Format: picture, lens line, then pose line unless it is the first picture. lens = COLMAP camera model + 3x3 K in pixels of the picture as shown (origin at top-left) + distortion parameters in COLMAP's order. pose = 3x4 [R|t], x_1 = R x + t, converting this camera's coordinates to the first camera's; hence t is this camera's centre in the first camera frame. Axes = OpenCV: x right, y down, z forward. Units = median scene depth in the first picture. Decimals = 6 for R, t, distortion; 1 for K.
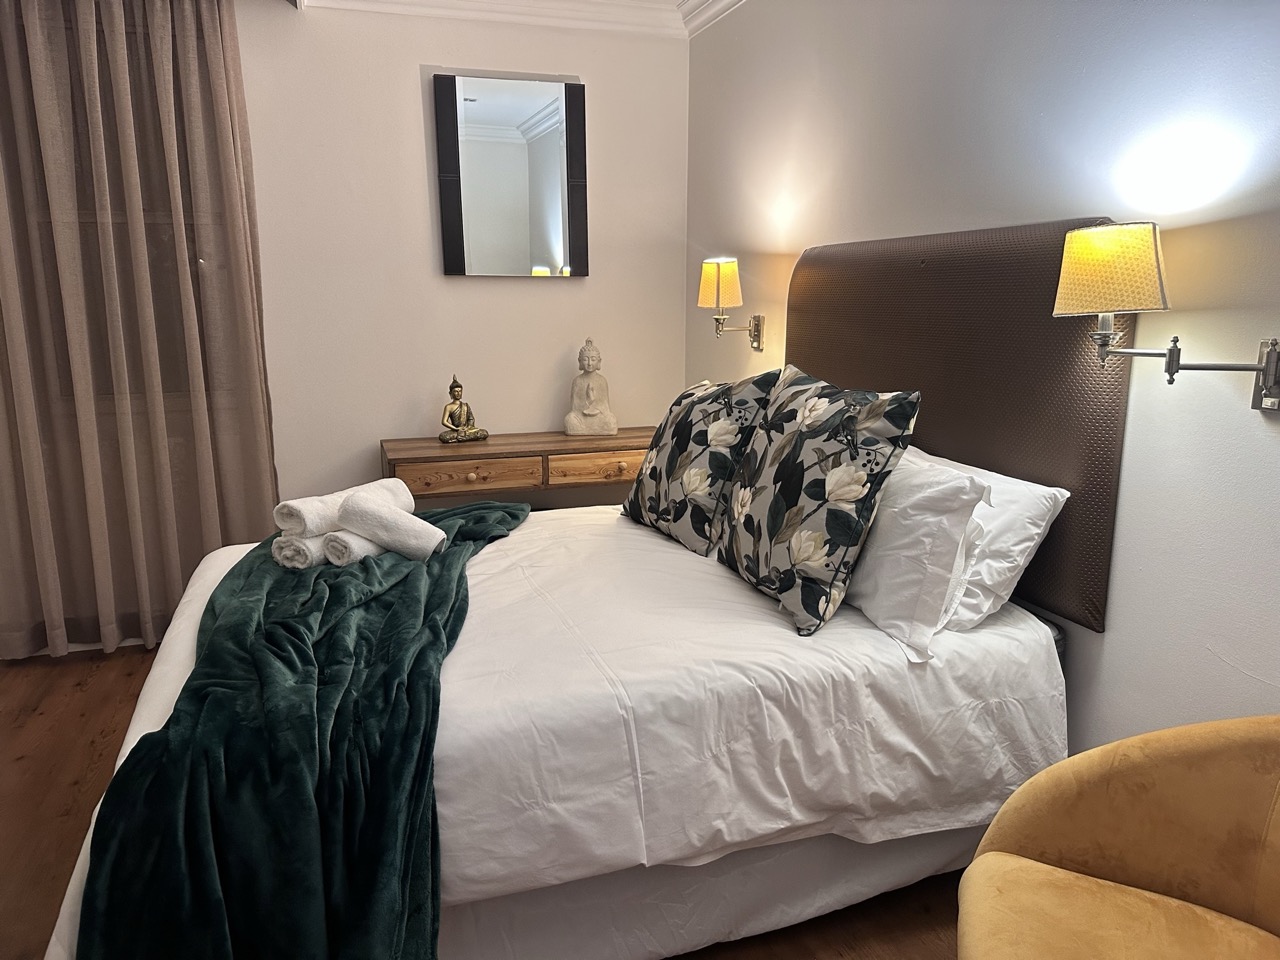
lens RADIAL K [[891.6, 0, 633.6], [0, 891.6, 482.3], [0, 0, 1]] dist [0.092786, -0.136873]
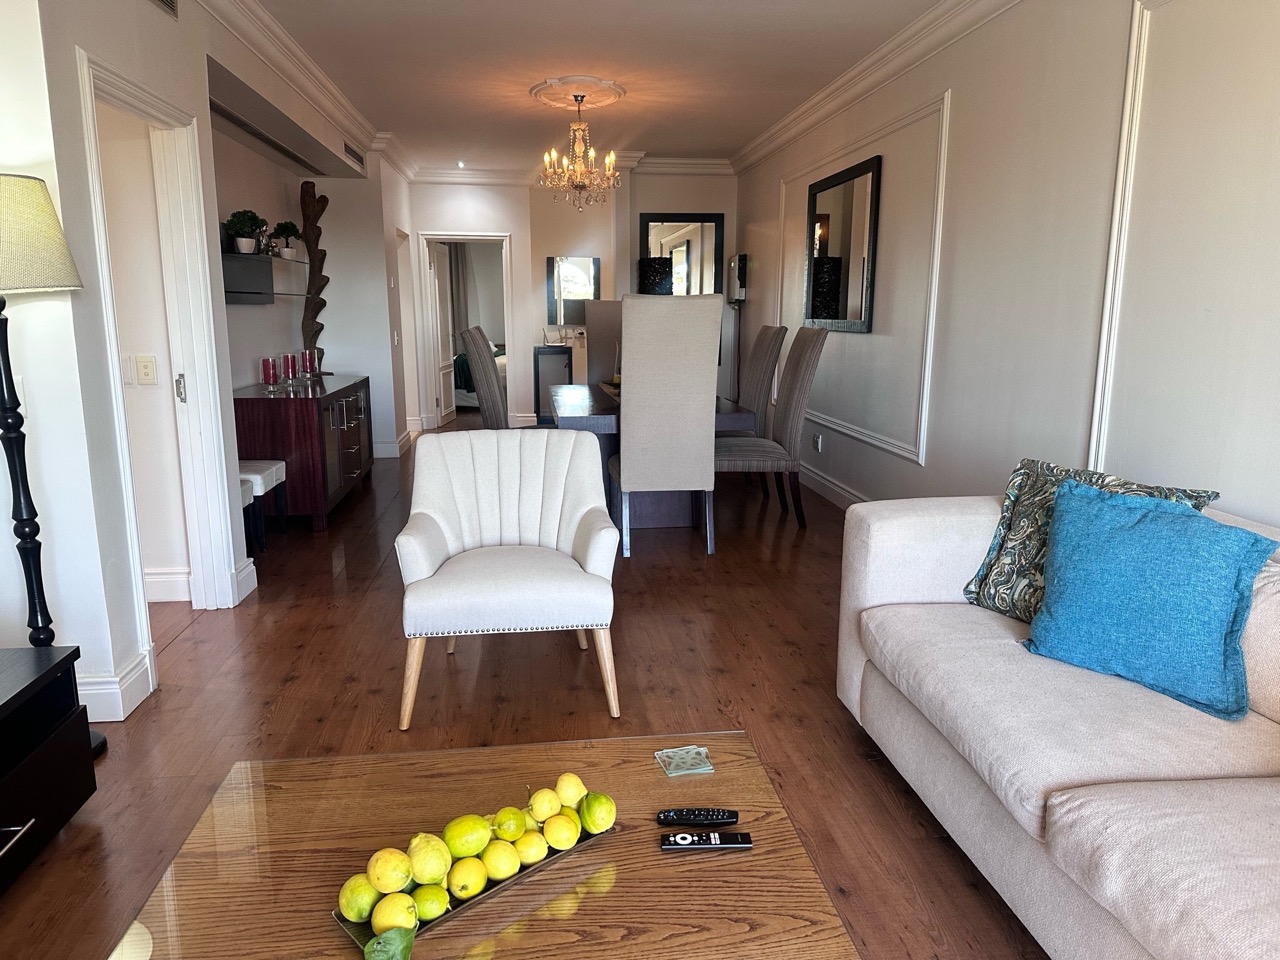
lens RADIAL K [[891.6, 0, 633.6], [0, 891.6, 482.3], [0, 0, 1]] dist [0.092786, -0.136873]
pose [[0.978820, 0.042111, -0.200347, 1.728413], [-0.040964, 0.999112, 0.009872, 0.777190], [0.200585, -0.001456, 0.979675, -4.221417]]
